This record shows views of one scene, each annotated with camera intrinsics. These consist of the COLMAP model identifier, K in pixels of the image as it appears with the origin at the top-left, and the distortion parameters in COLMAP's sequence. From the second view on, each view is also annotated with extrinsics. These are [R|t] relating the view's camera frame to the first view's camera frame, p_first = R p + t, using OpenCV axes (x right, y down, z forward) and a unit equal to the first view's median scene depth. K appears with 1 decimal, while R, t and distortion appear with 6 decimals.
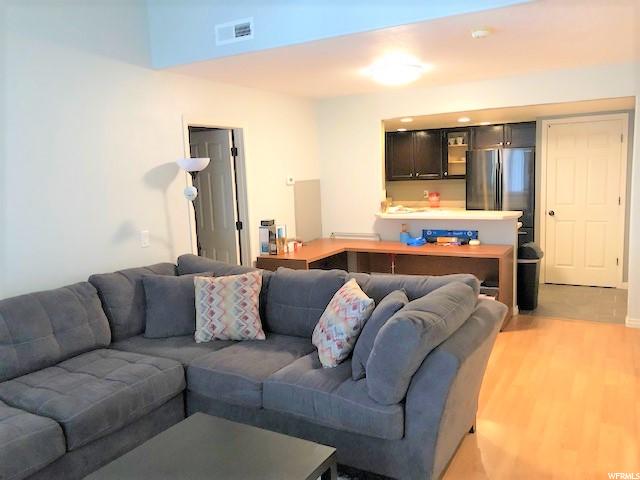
lens RADIAL K [[522.4, 0, 319.1], [0, 522.4, 241.7], [0, 0, 1]] dist [0.039796, -0.053563]
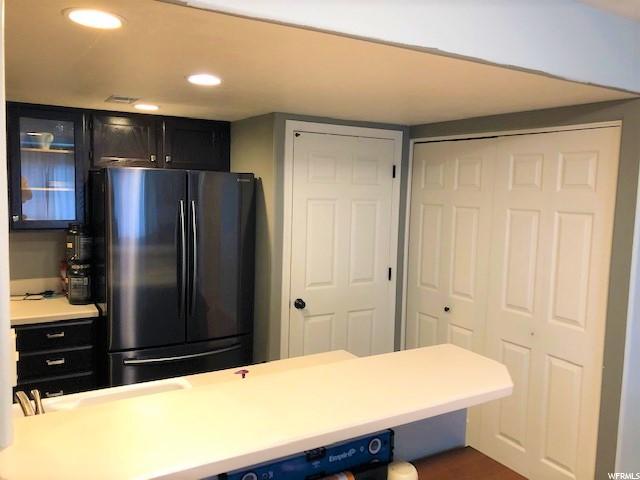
lens RADIAL K [[522.4, 0, 313.7], [0, 522.4, 235.6], [0, 0, 1]] dist [0.039796, -0.053563]
pose [[0.493615, -0.025221, 0.869315, 0.007186], [0.073174, 0.997239, -0.012617, -0.142290], [-0.866596, 0.069839, 0.494098, 0.913817]]
